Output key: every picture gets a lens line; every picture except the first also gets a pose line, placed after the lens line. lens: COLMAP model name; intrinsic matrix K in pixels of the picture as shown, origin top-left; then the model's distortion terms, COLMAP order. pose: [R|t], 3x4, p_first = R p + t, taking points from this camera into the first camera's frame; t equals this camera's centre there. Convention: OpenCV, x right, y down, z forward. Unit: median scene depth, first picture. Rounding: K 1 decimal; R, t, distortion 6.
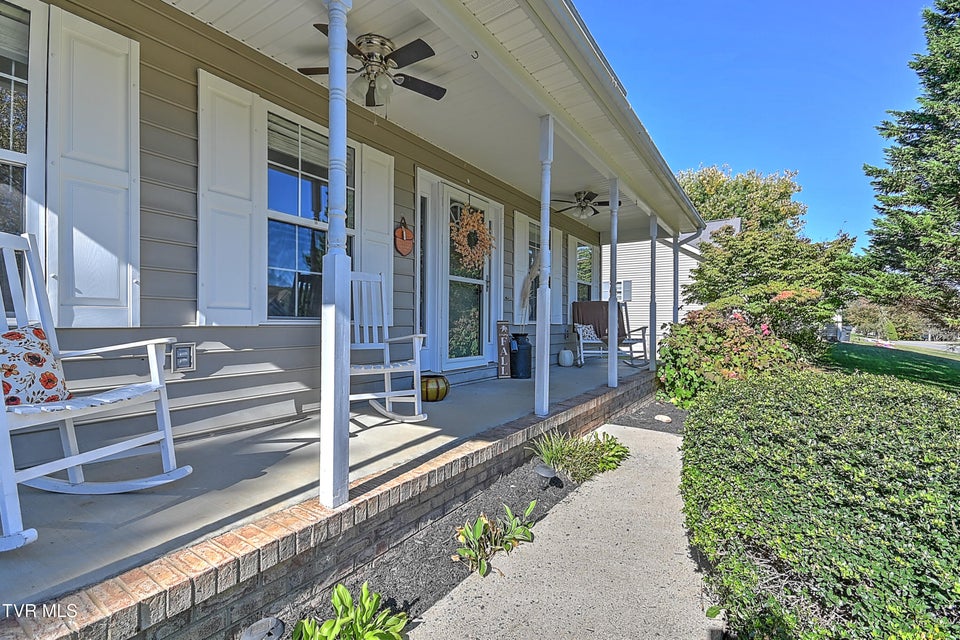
lens RADIAL K [[438.9, 0, 479.2], [0, 438.9, 321.1], [0, 0, 1]] dist [0.002877, -0.001413]
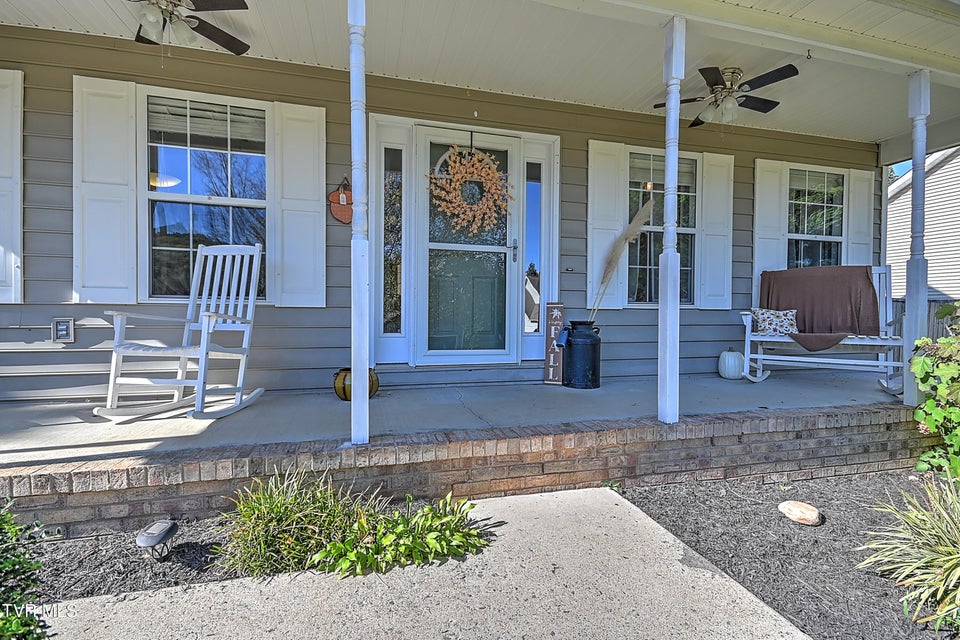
lens RADIAL K [[438.9, 0, 486.1], [0, 438.9, 316.7], [0, 0, 1]] dist [0.002877, -0.001413]
pose [[0.750450, 0.011457, -0.660828, 0.713555], [-0.003006, 0.999899, 0.013923, 0.021429], [0.660920, -0.008462, 0.750408, 0.663421]]
